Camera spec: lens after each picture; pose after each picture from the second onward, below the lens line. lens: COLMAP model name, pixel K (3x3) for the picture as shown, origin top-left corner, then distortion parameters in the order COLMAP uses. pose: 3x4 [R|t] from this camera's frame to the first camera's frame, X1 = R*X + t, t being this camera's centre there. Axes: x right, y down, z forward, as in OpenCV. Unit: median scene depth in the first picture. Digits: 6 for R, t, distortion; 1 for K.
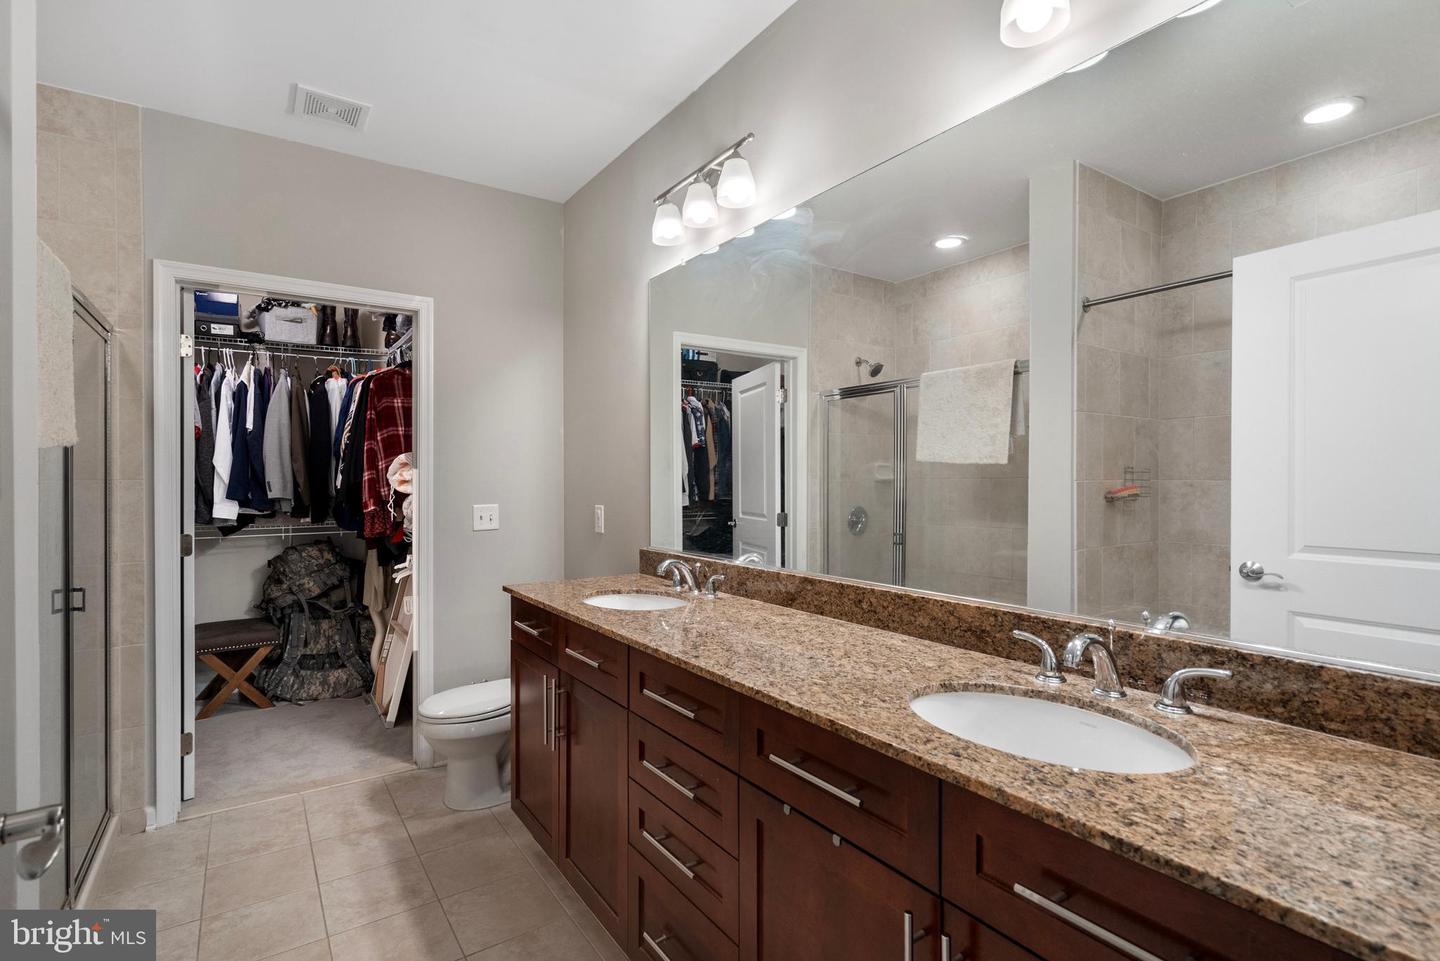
lens RADIAL K [[677.5, 0, 720.0], [0, 677.5, 480.5], [0, 0, 1]] dist [0.039484, -0.000051]
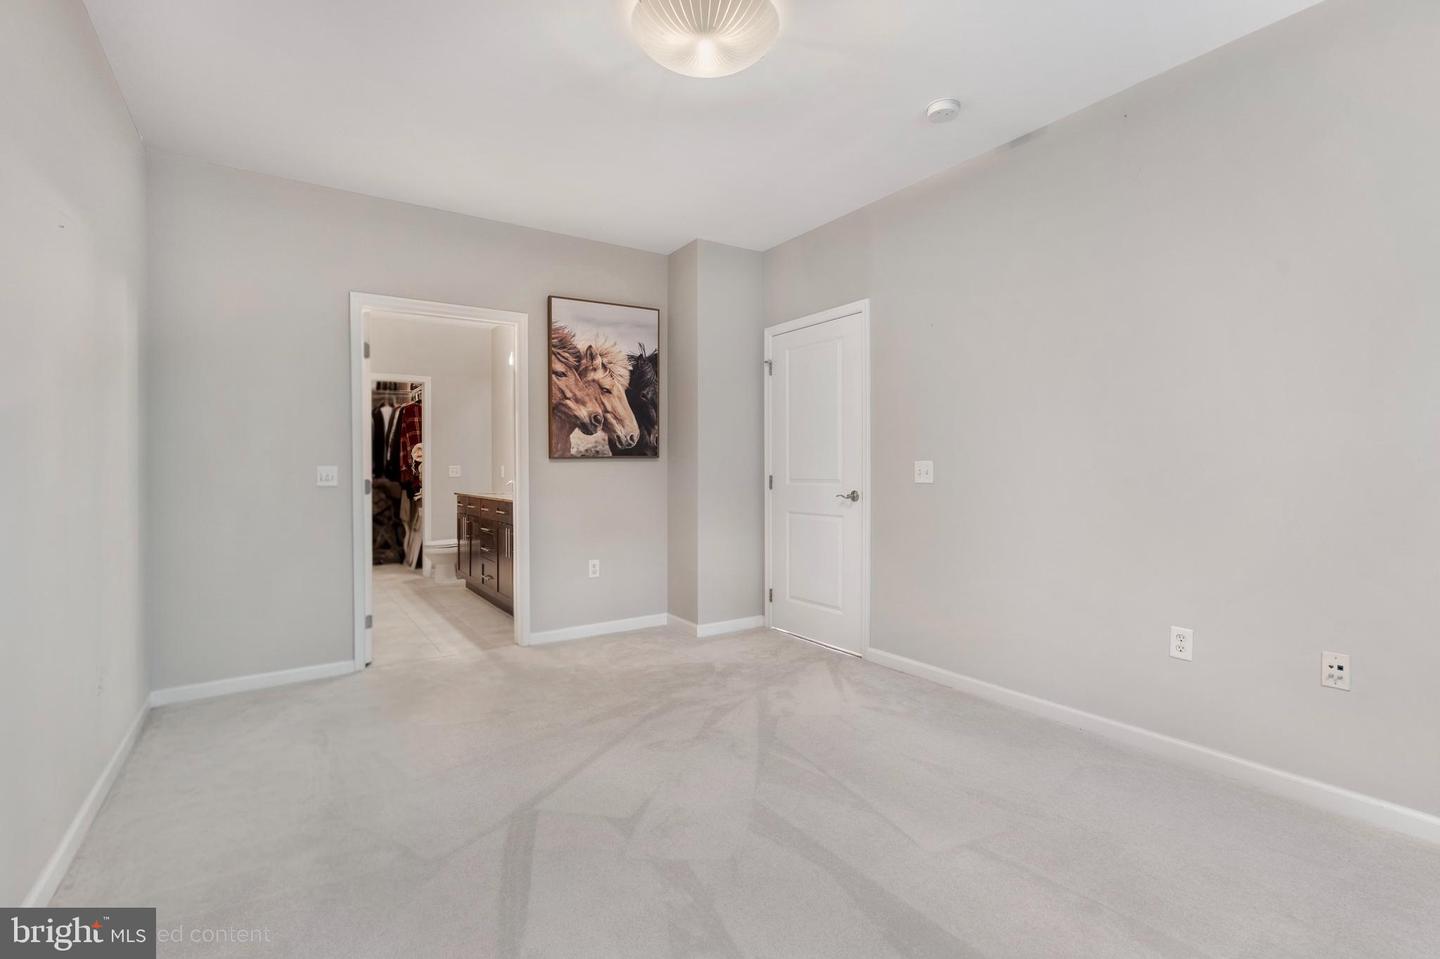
lens RADIAL K [[677.5, 0, 720.0], [0, 677.5, 479.5], [0, 0, 1]] dist [0.039484, -0.000051]
pose [[0.999630, 0.002094, -0.027124, 0.514841], [-0.001942, 0.999982, 0.005621, 0.057132], [0.027136, -0.005566, 0.999616, -1.064764]]
